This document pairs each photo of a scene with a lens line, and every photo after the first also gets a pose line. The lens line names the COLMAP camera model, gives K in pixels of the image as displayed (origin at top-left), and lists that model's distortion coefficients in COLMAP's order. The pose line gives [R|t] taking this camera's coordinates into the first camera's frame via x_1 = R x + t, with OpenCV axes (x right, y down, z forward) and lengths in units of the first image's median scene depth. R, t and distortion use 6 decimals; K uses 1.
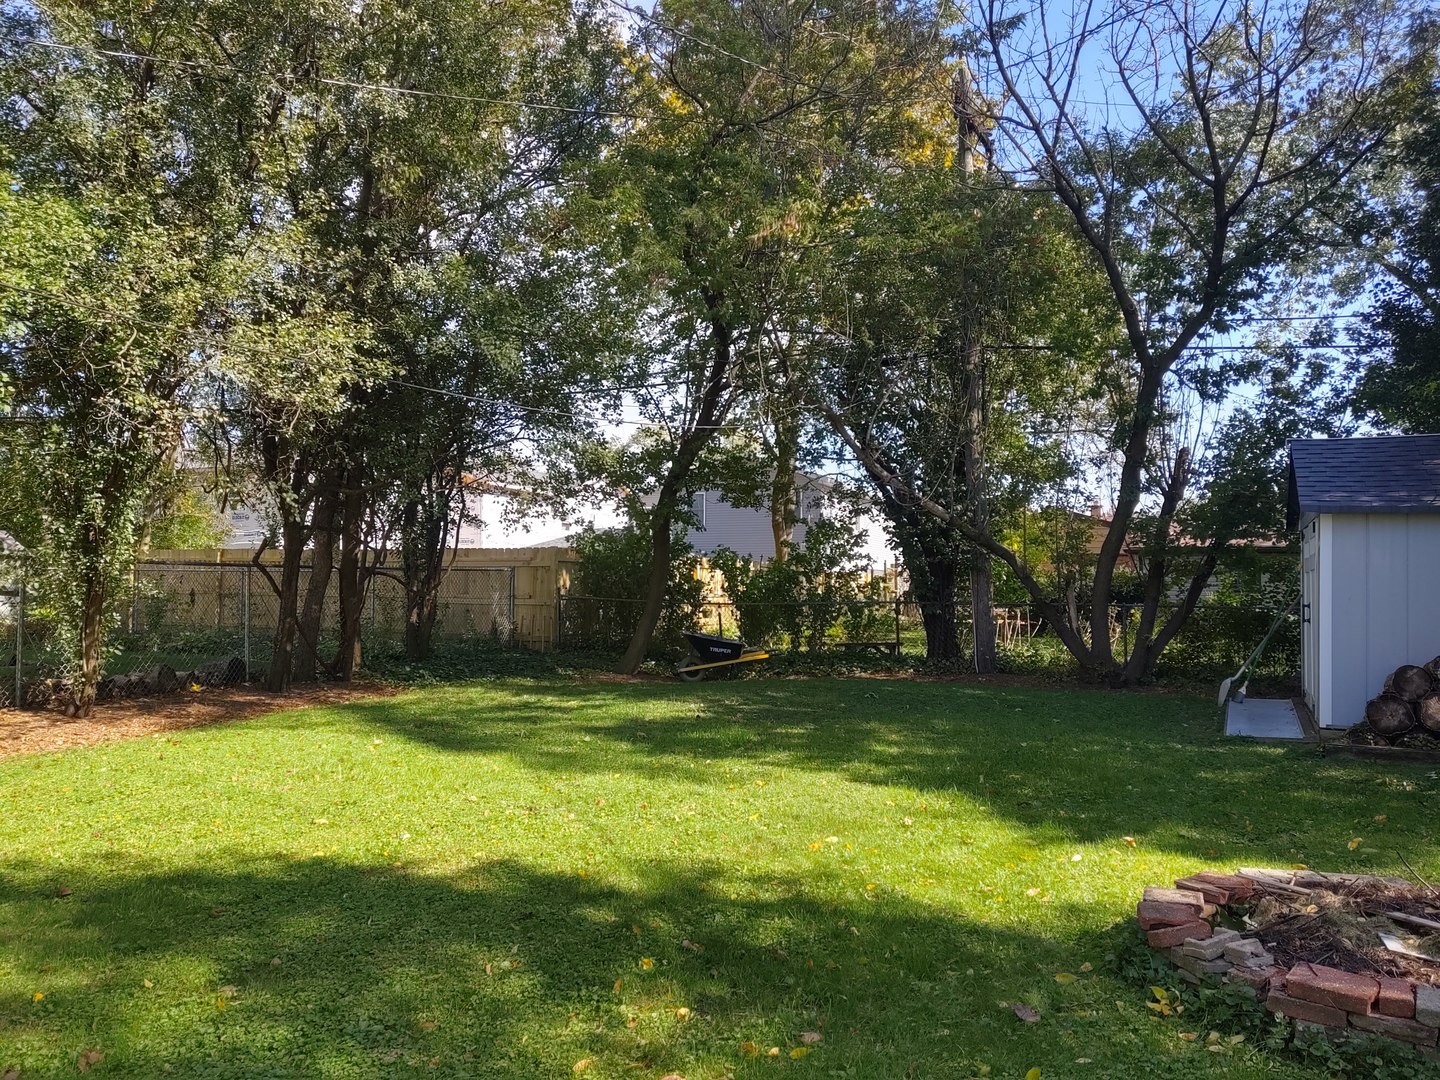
lens RADIAL K [[1094.9, 0, 733.1], [0, 1094.9, 539.1], [0, 0, 1]] dist [-0.010590, 0.010575]
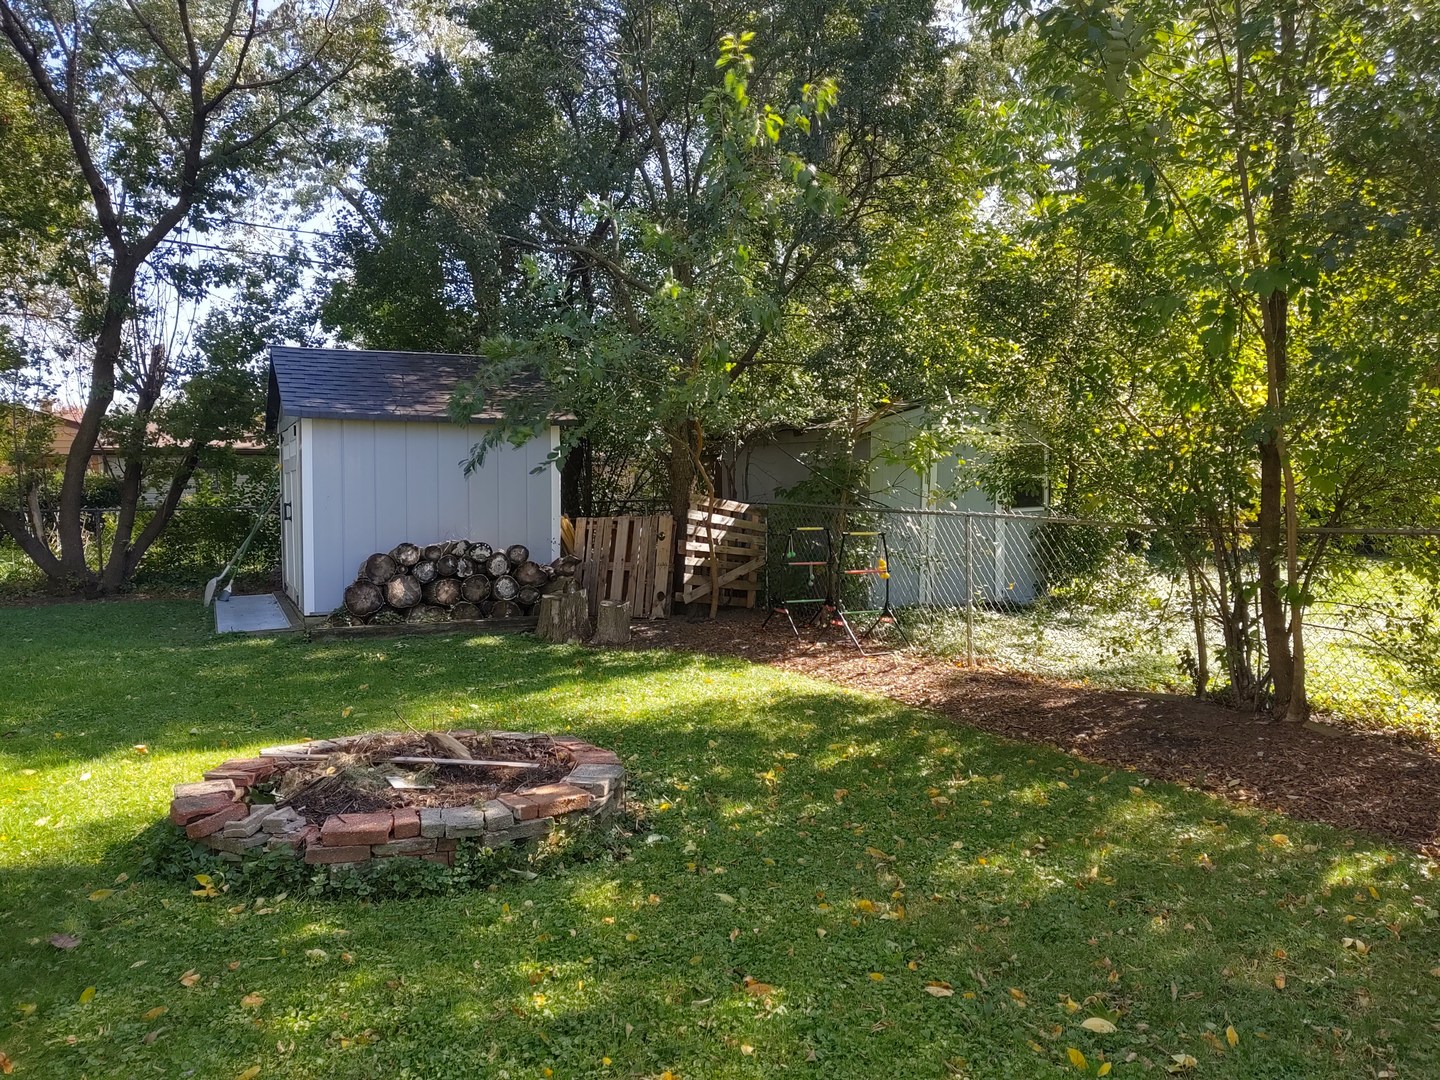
lens RADIAL K [[1094.9, 0, 733.1], [0, 1094.9, 539.1], [0, 0, 1]] dist [-0.010590, 0.010575]
pose [[0.628705, -0.054206, 0.775753, -0.030271], [-0.015672, 0.996482, 0.082331, -0.000012], [-0.777486, -0.063920, 0.625643, -0.007253]]
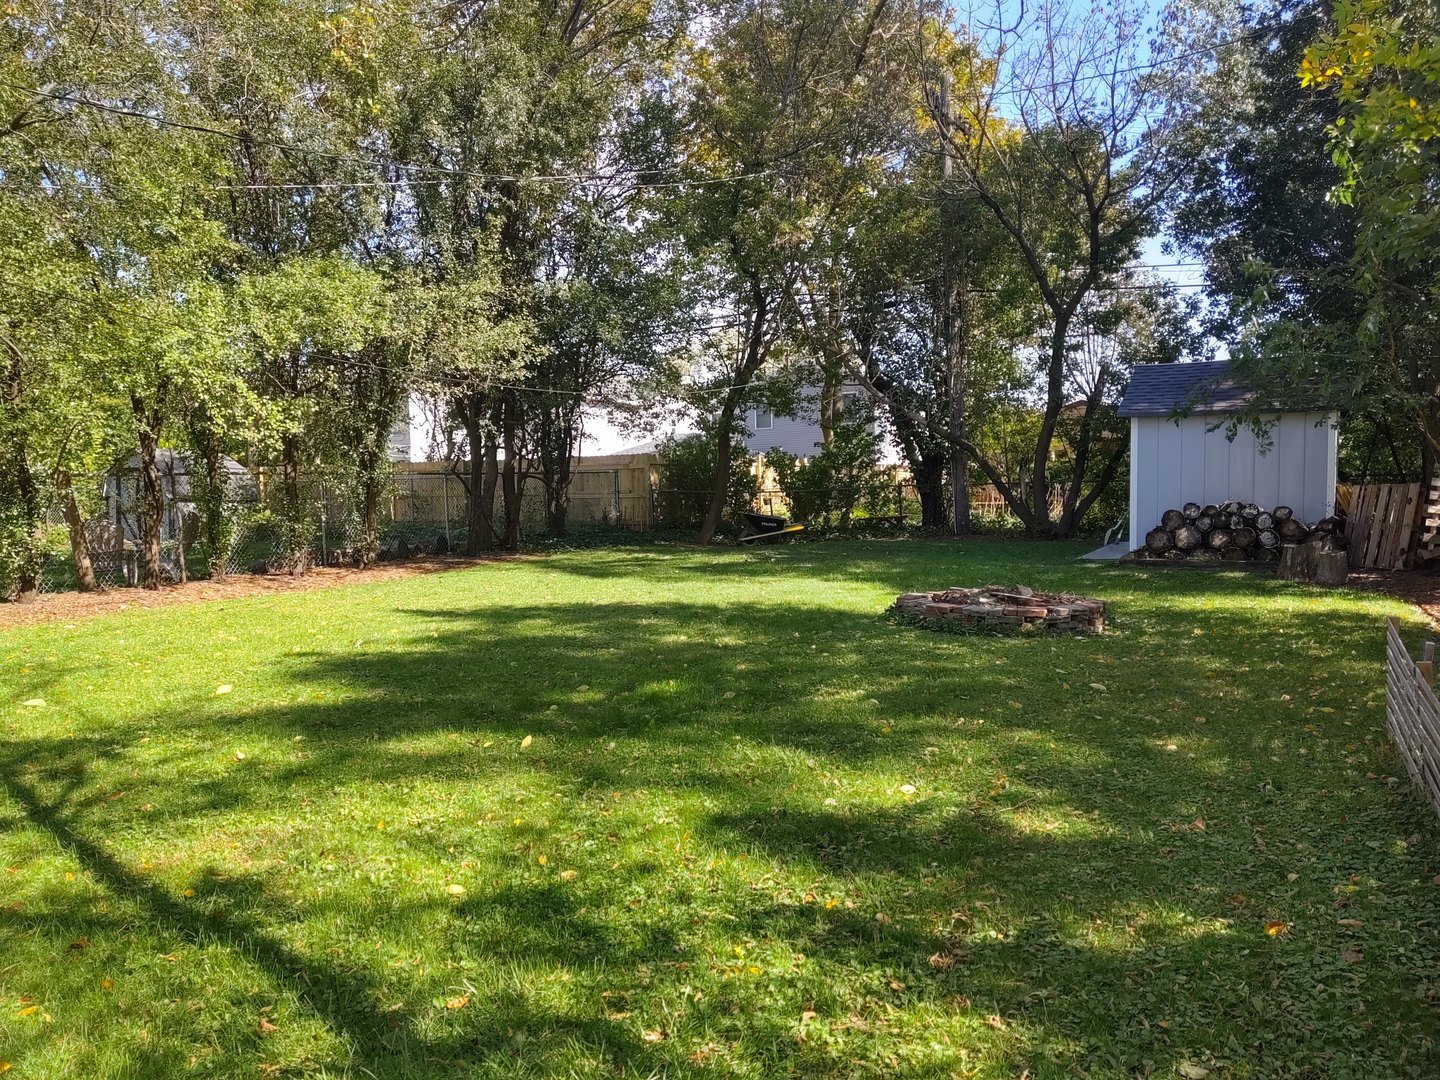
lens RADIAL K [[1444.9, 0, 723.7], [0, 1444.9, 601.4], [0, 0, 1]] dist [-0.001212, -0.004393]
pose [[0.995271, -0.024872, -0.093897, 0.120047], [0.035790, 0.992551, 0.116454, -0.020081], [0.090301, -0.119264, 0.988748, -0.985721]]
